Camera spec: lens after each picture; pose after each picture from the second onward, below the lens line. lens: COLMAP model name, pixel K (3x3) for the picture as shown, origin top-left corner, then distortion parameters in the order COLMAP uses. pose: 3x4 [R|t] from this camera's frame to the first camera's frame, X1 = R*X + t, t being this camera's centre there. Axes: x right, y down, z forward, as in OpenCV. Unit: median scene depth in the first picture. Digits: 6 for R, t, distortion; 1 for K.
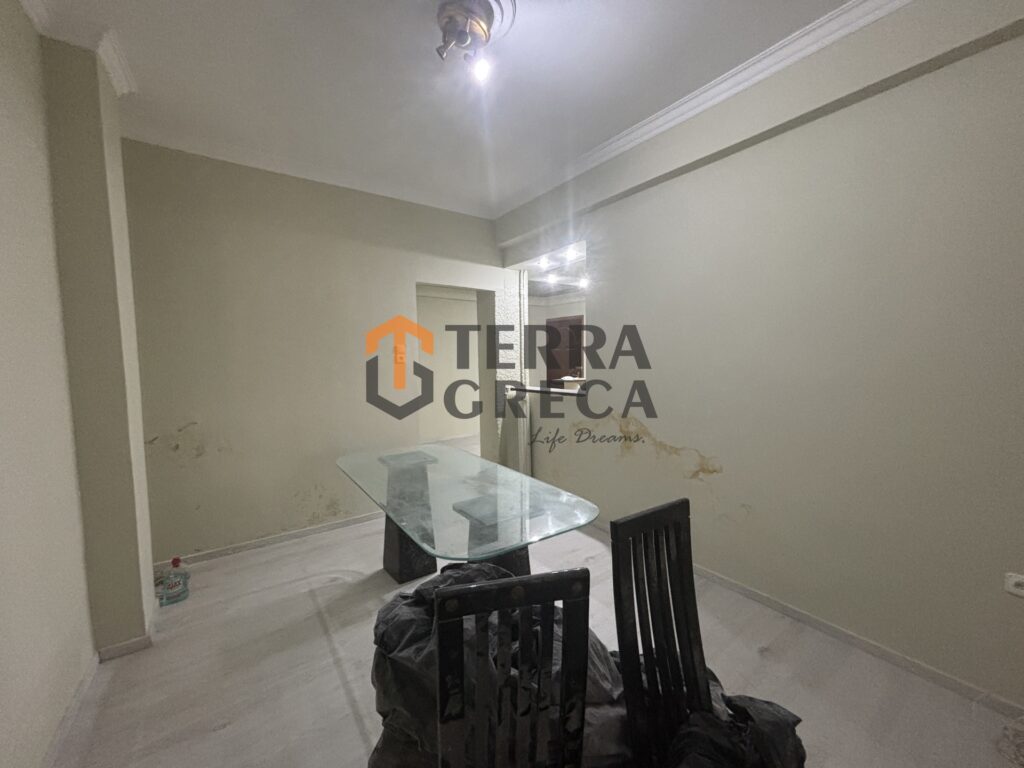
lens RADIAL K [[419.9, 0, 508.7], [0, 419.9, 384.6], [0, 0, 1]] dist [0.001665, -0.000022]
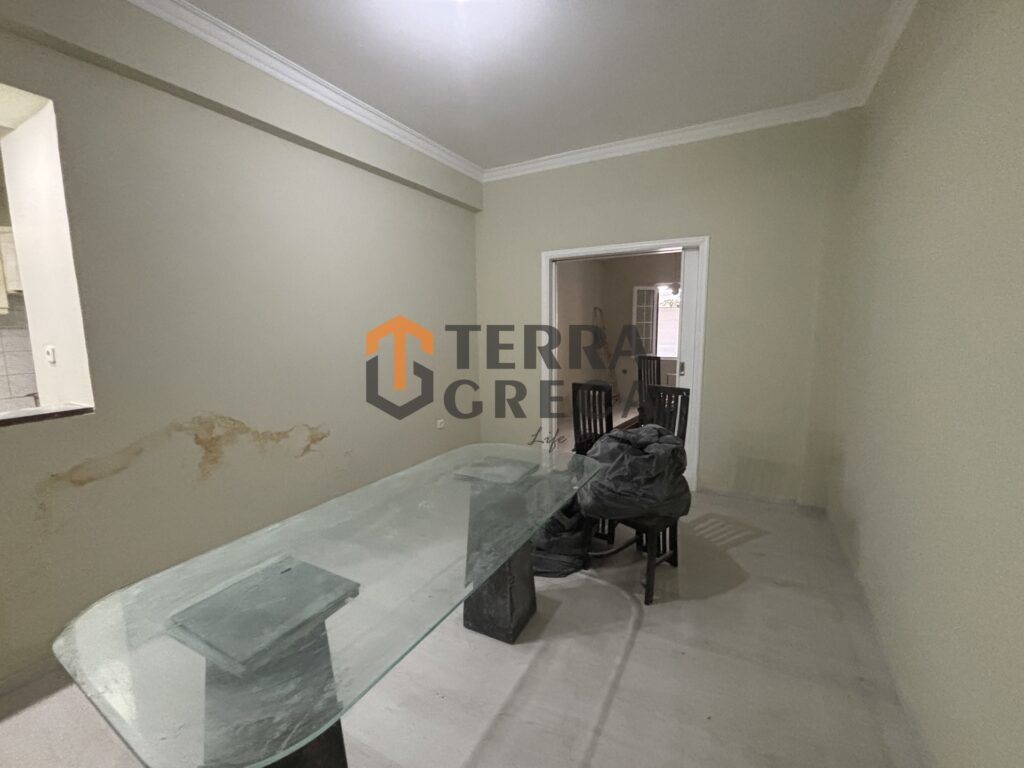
lens RADIAL K [[419.9, 0, 508.7], [0, 419.9, 384.6], [0, 0, 1]] dist [0.001665, -0.000022]
pose [[-0.439738, -0.100686, 0.892464, -0.682410], [0.082490, 0.984968, 0.151767, -0.055868], [-0.894330, 0.140357, -0.424823, 0.993608]]
